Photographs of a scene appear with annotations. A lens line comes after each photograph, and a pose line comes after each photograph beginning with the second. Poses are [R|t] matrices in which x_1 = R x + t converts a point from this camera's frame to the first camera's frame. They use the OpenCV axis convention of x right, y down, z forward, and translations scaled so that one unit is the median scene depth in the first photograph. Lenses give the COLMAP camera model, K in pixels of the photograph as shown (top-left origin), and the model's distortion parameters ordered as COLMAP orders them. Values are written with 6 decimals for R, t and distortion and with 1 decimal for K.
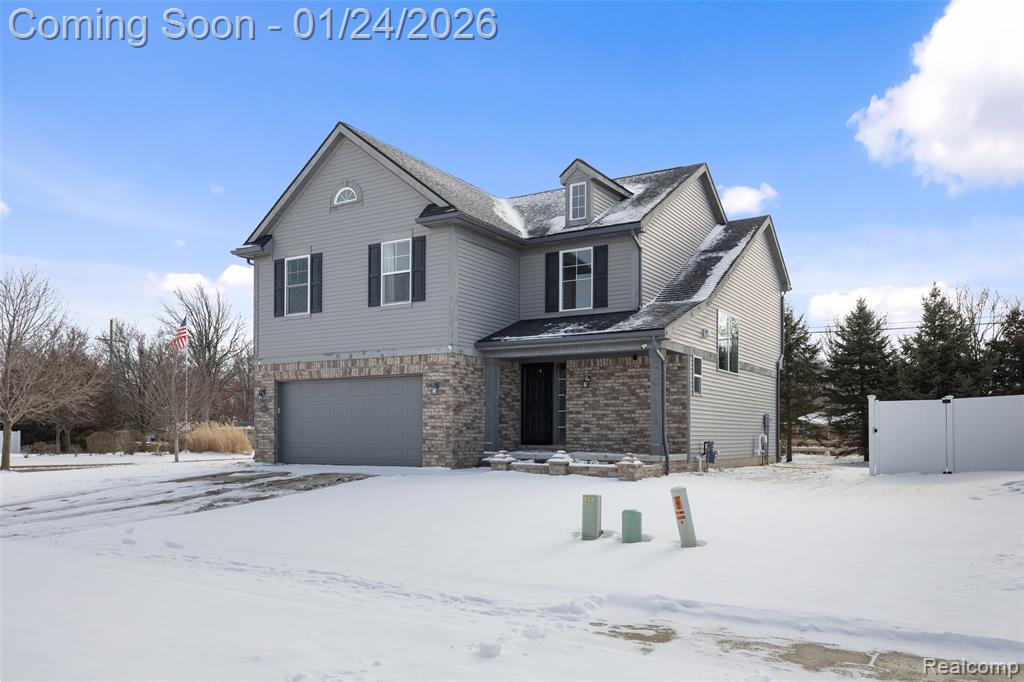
lens RADIAL K [[786.3, 0, 545.2], [0, 786.3, 397.6], [0, 0, 1]] dist [-0.000451, 0.000246]
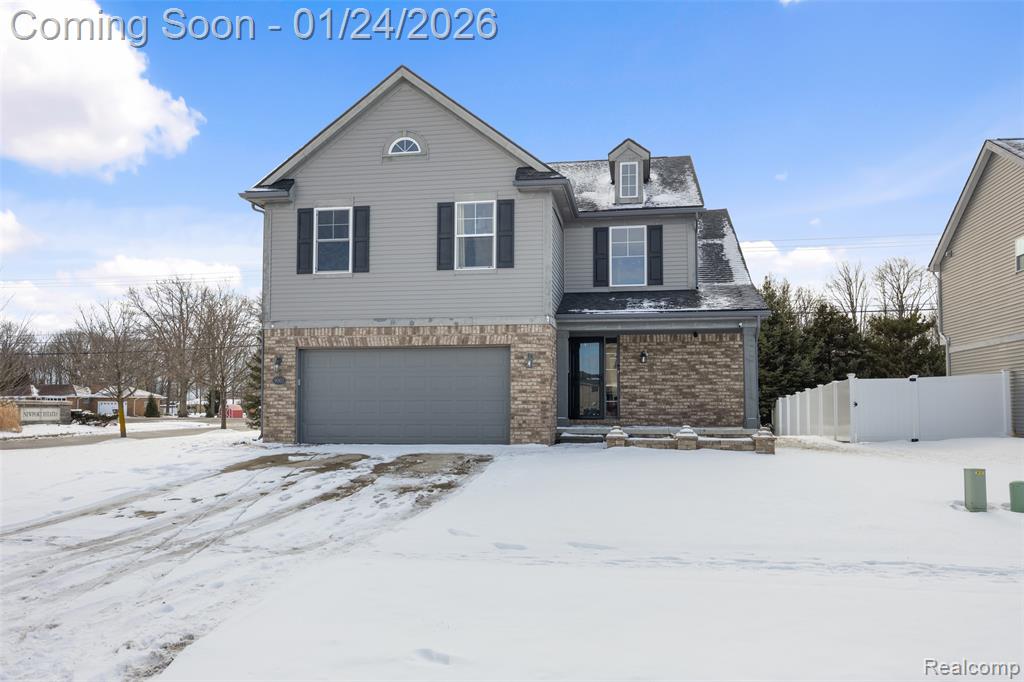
lens RADIAL K [[765.8, 0, 544.3], [0, 765.8, 340.8], [0, 0, 1]] dist [-0.000835, 0.002264]
pose [[0.926711, 0.029037, 0.374650, -0.442476], [-0.014956, 0.999070, -0.040439, 0.001194], [-0.375476, 0.031872, 0.926284, 0.130521]]
